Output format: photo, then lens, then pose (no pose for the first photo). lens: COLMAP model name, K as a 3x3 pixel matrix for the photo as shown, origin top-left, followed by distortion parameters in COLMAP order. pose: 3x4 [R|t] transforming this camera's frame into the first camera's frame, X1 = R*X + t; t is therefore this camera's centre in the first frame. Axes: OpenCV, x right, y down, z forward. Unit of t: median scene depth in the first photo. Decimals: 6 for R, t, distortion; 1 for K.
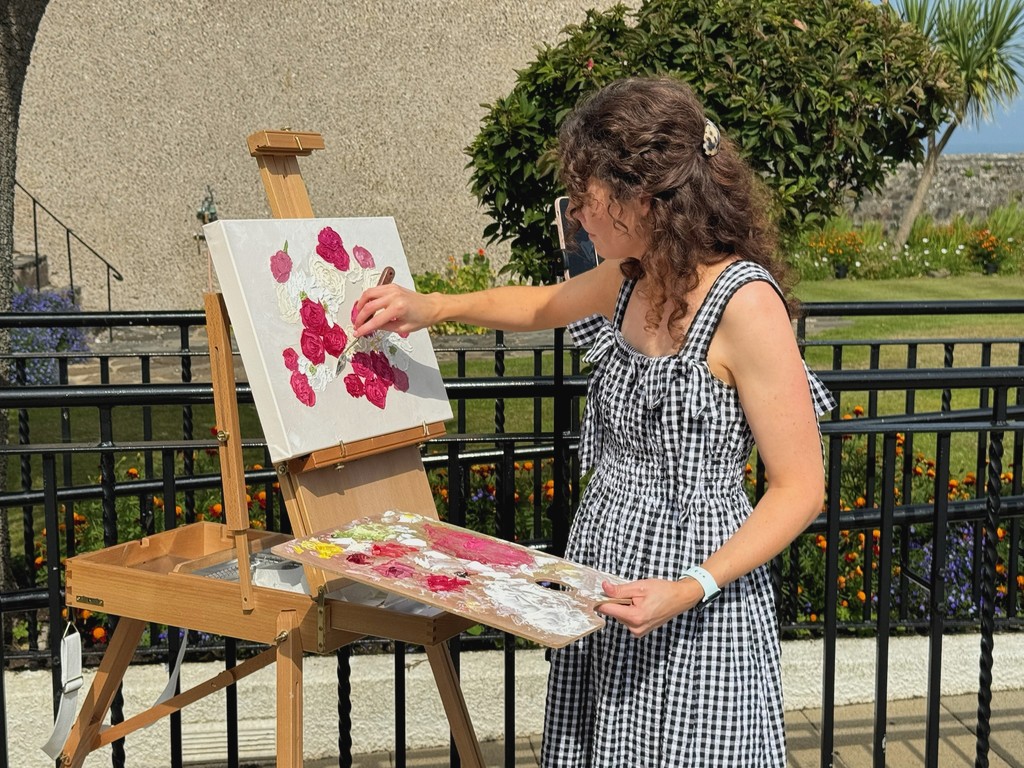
lens RADIAL K [[1609.6, 0, 512.5], [0, 1609.6, 383.8], [0, 0, 1]] dist [-0.012480, 0.000000]
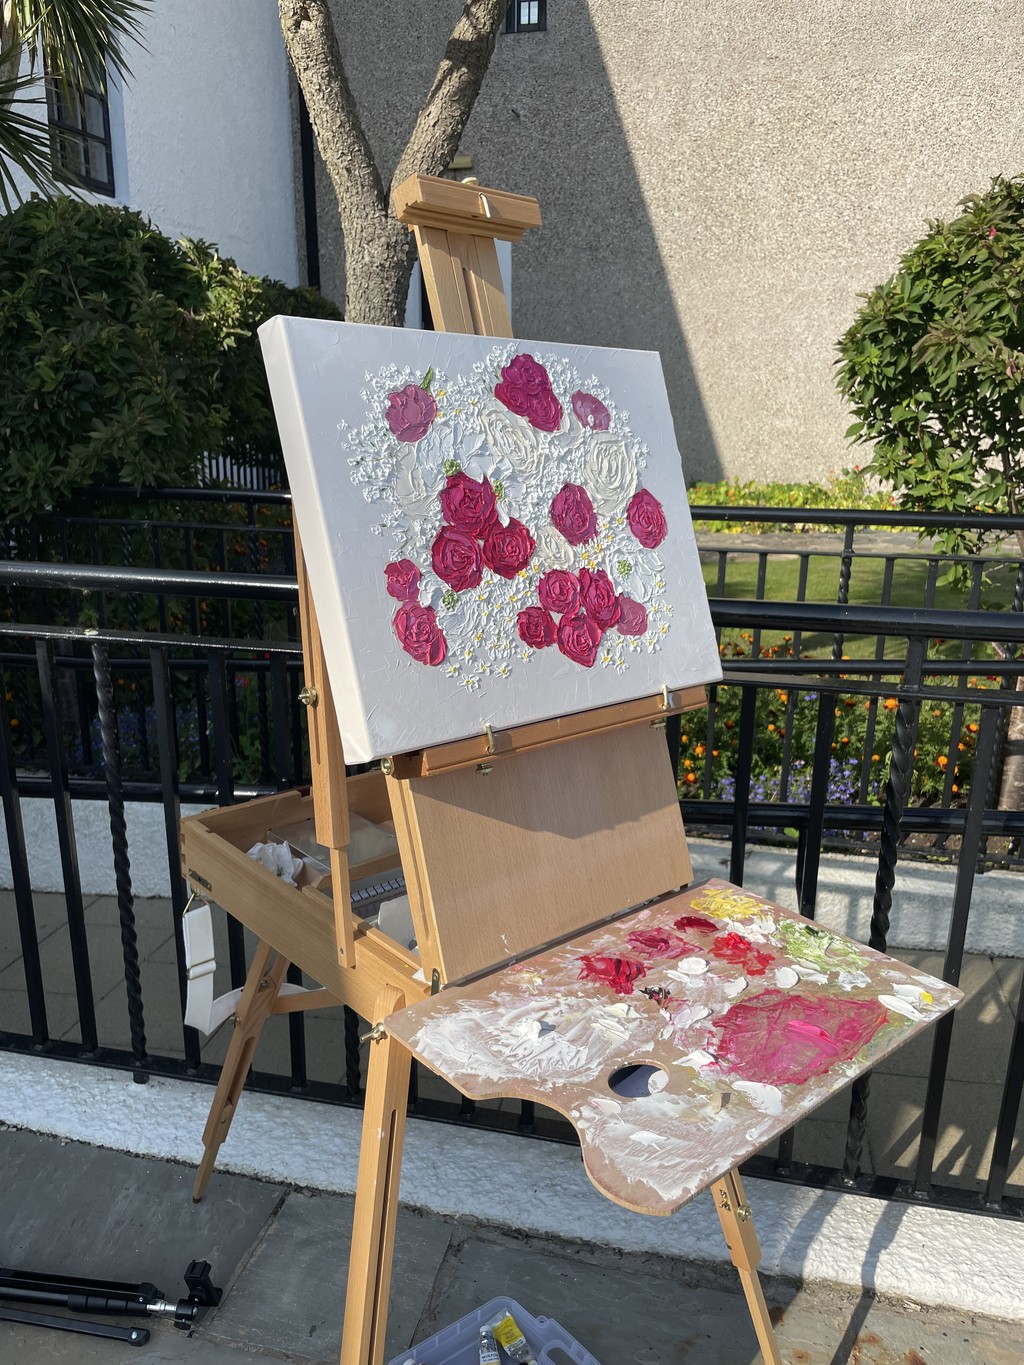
lens RADIAL K [[1017.0, 0, 509.1], [0, 1017.0, 685.4], [0, 0, 1]] dist [0.006029, -0.002369]
pose [[0.938837, 0.102566, -0.328732, 0.015992], [-0.060111, 0.988769, 0.136830, -0.027205], [0.339074, -0.108701, 0.934459, 0.625077]]
